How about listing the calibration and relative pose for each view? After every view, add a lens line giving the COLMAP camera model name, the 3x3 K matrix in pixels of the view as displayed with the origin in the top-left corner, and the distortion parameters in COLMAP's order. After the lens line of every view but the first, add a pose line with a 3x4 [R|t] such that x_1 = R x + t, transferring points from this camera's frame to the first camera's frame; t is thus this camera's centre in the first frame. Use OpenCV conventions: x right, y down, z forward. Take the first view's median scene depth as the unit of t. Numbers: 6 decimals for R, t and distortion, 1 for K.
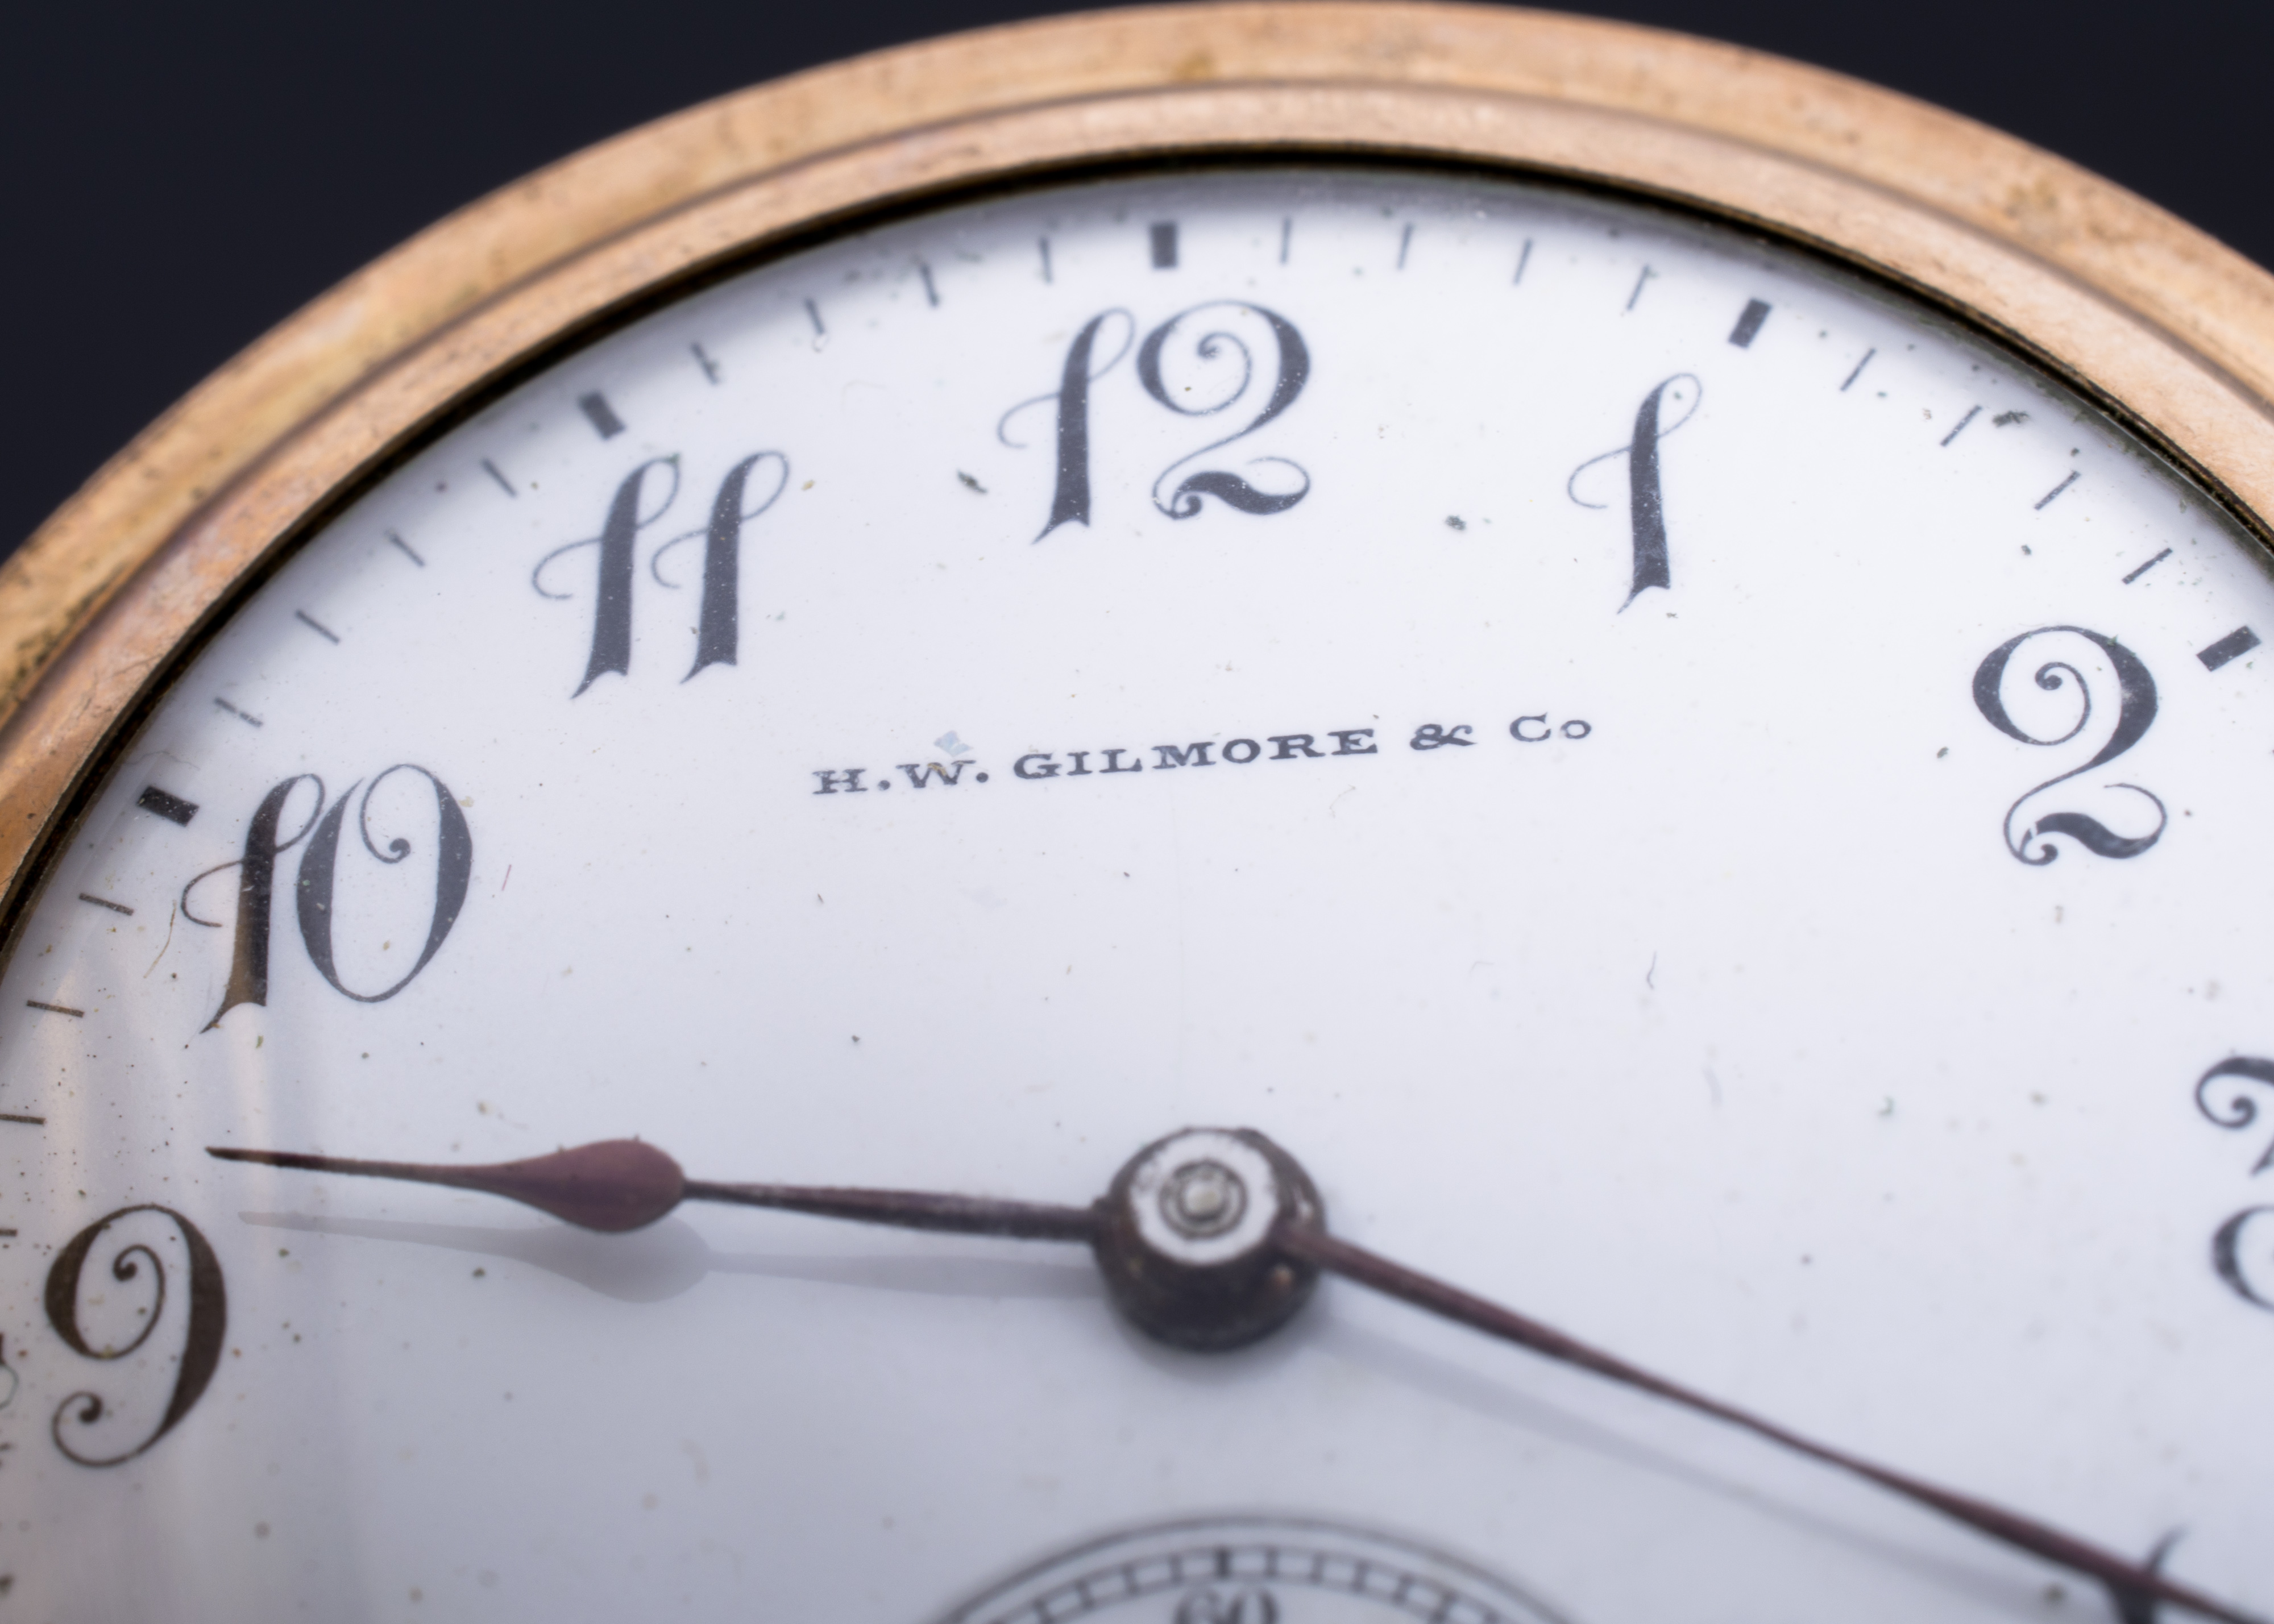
lens RADIAL K [[5525.4, 0, 1137.0], [0, 5525.4, 812.0], [0, 0, 1]] dist [0.108773, 0.382407]
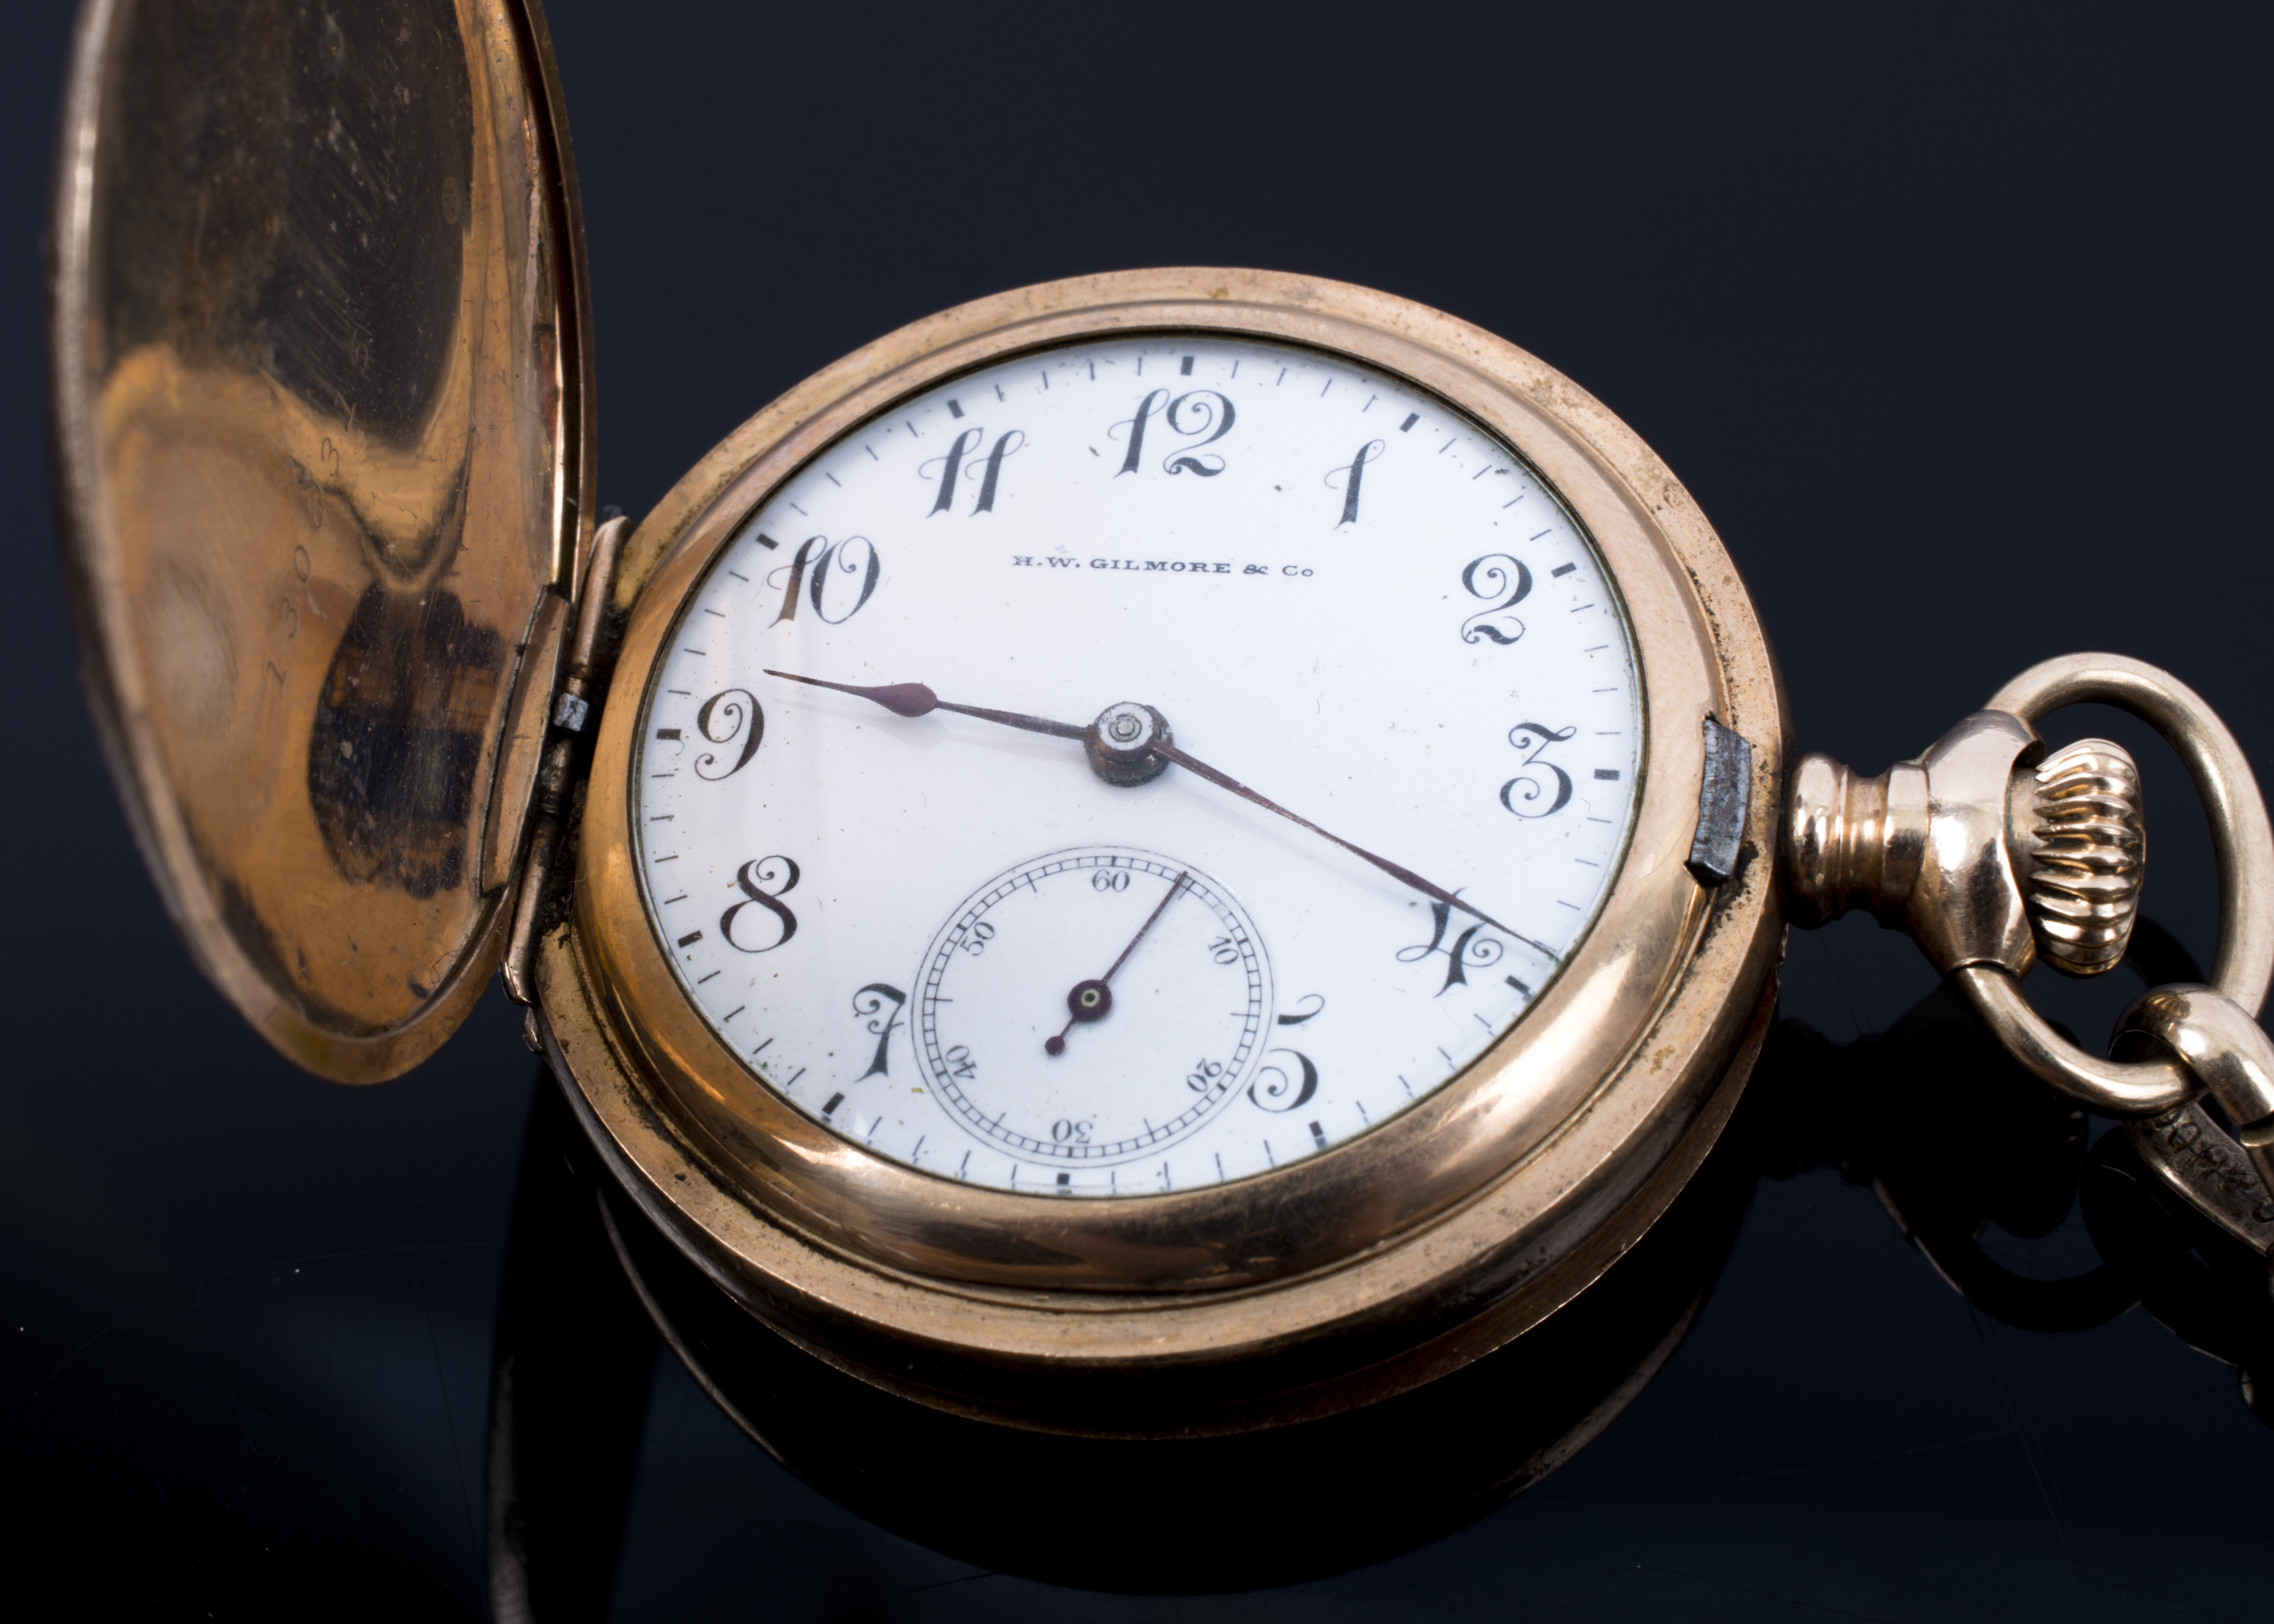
lens RADIAL K [[5525.4, 0, 1137.0], [0, 5525.4, 812.0], [0, 0, 1]] dist [0.108773, 0.382407]
pose [[0.983811, 0.118881, -0.134099, 0.348346], [-0.119349, 0.992842, 0.004566, 0.090130], [0.133682, 0.011512, 0.990957, -1.497423]]
